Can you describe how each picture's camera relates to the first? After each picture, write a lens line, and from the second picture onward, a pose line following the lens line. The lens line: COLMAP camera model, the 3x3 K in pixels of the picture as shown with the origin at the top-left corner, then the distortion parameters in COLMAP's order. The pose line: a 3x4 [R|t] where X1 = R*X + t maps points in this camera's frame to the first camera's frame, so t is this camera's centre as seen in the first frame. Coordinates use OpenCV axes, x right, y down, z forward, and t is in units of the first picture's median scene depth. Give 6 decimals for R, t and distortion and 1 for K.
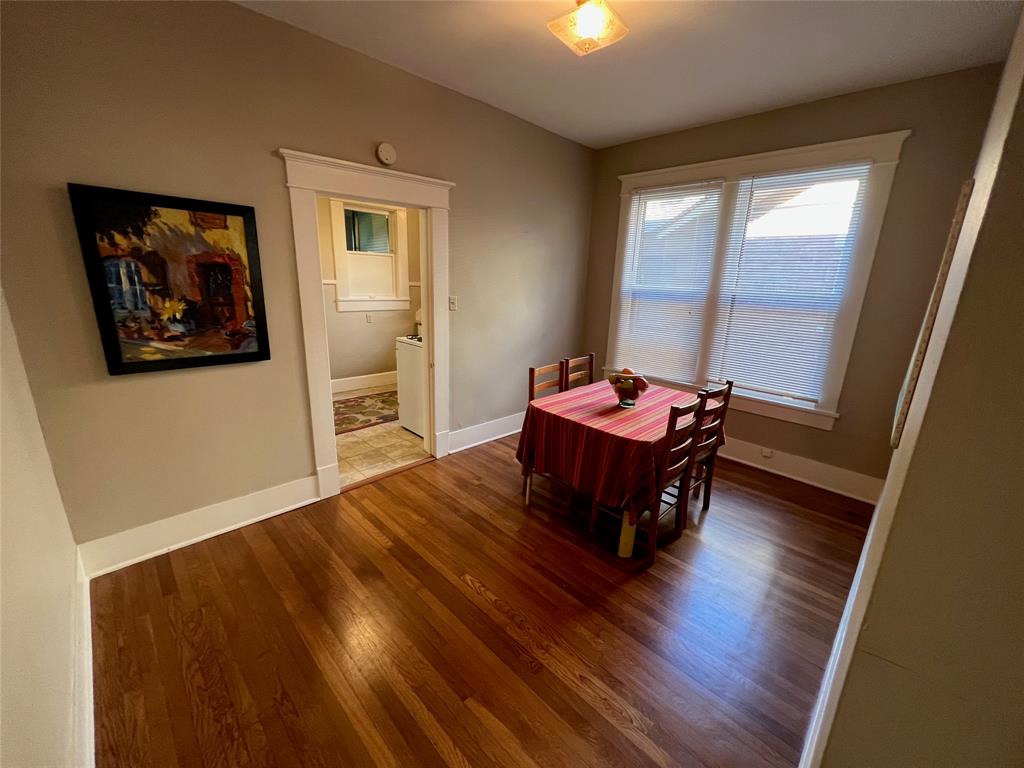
lens RADIAL K [[406.4, 0, 509.6], [0, 406.4, 381.2], [0, 0, 1]] dist [0.000911, 0.000355]
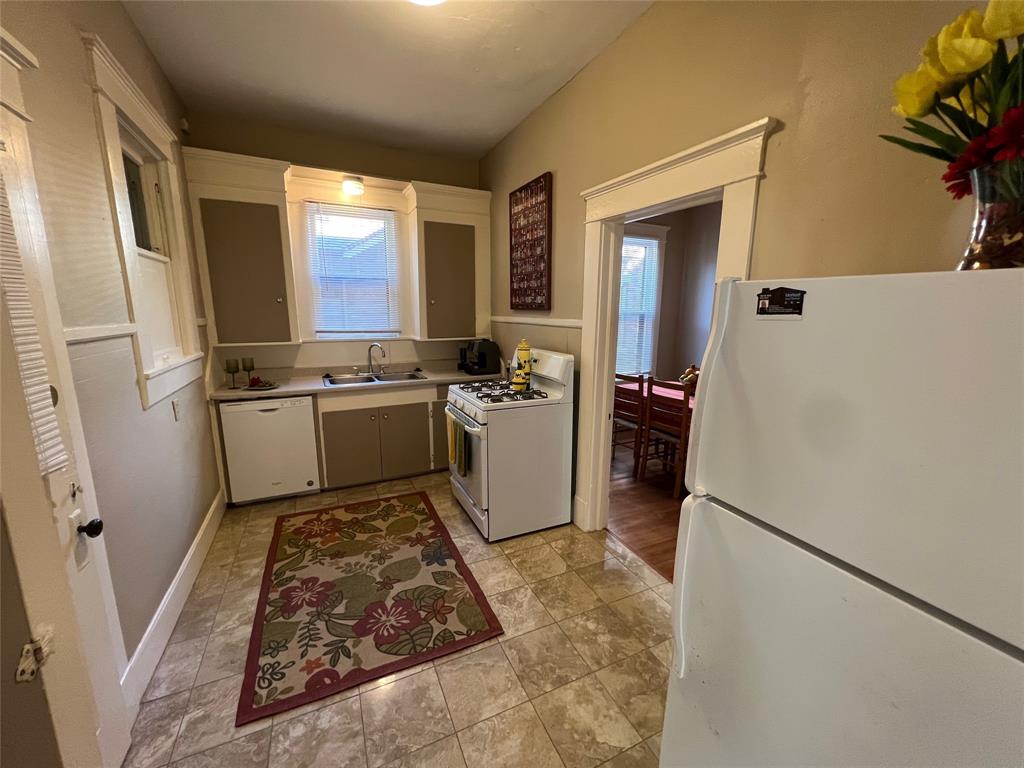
lens RADIAL K [[409.3, 0, 512.0], [0, 409.3, 384.0], [0, 0, 1]] dist [0.000781, -0.000205]
pose [[0.338301, -0.200584, 0.919412, -0.735314], [0.234596, 0.964149, 0.124024, -0.183861], [-0.911327, 0.173733, 0.373228, 0.645505]]
